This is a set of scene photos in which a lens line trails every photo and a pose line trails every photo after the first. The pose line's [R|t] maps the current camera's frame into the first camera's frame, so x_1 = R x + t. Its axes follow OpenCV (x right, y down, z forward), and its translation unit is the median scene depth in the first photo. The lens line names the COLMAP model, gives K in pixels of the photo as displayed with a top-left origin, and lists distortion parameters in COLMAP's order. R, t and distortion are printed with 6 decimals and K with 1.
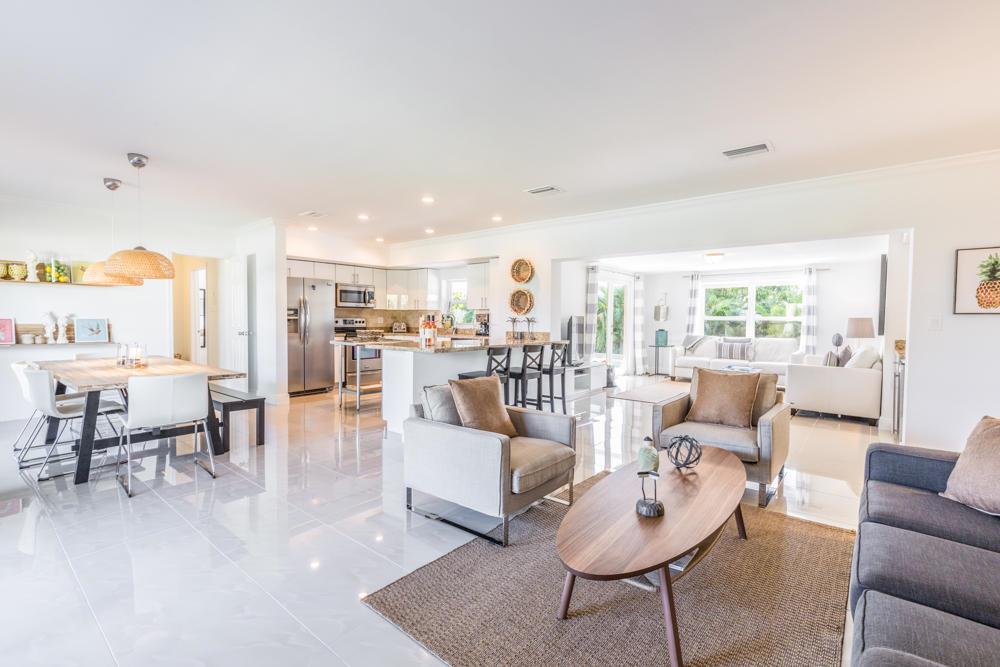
lens RADIAL K [[473.3, 0, 500.0], [0, 473.3, 333.5], [0, 0, 1]] dist [-0.000770, -0.000021]
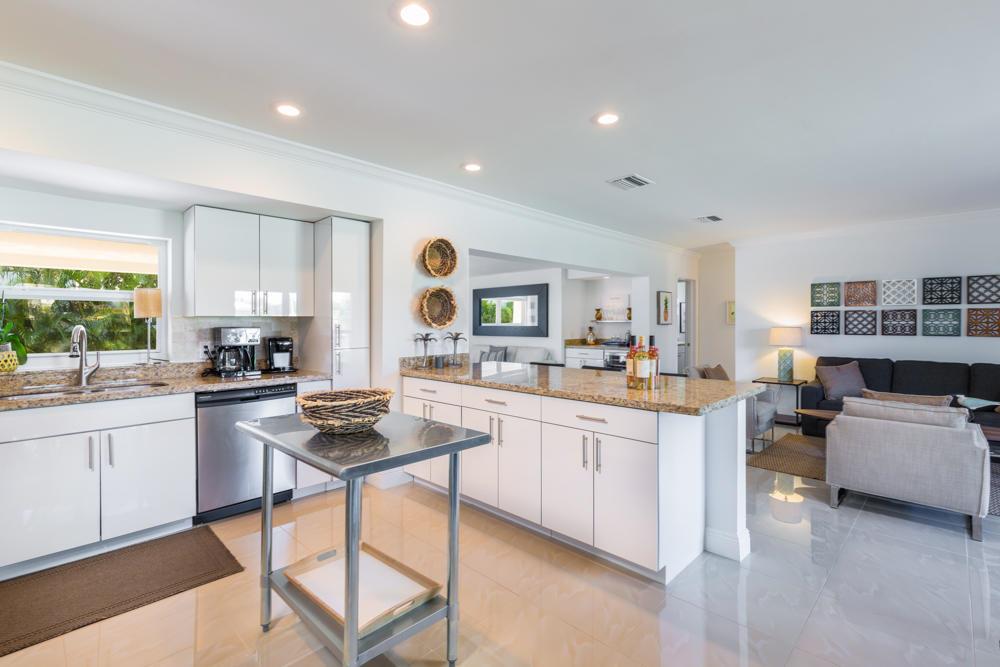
lens RADIAL K [[453.3, 0, 511.7], [0, 453.3, 319.8], [0, 0, 1]] dist [-0.000127, 0.000045]
pose [[0.072141, -0.007935, 0.997363, -0.487483], [0.033797, 0.999414, 0.005507, -0.046172], [-0.996822, 0.033311, 0.072367, 0.786477]]
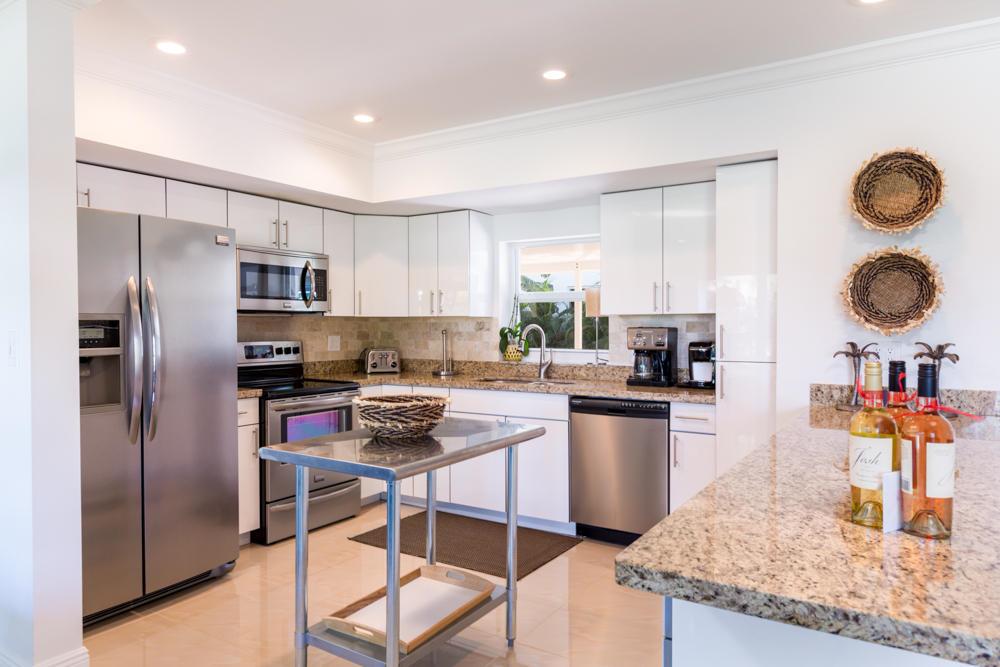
lens RADIAL K [[670.0, 0, 500.0], [0, 670.0, 333.5], [0, 0, 1]] dist [0.008133, 0.002754]
pose [[0.991344, -0.012952, 0.130650, -0.242853], [0.014983, 0.999782, -0.014568, -0.033926], [-0.130433, 0.016400, 0.991321, 0.546412]]
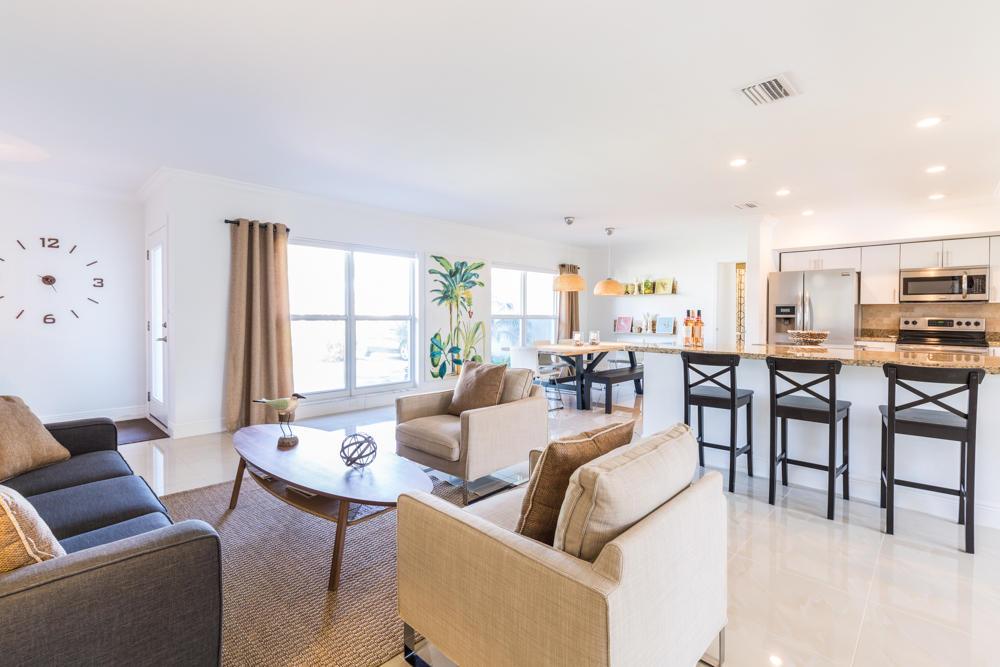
lens RADIAL K [[453.3, 0, 511.7], [0, 453.3, 319.8], [0, 0, 1]] dist [-0.000127, 0.000045]
pose [[-0.049960, 0.000698, -0.998751, 0.448874], [-0.038208, 0.999266, 0.002610, -0.007377], [0.998020, 0.038290, -0.049897, 0.490040]]
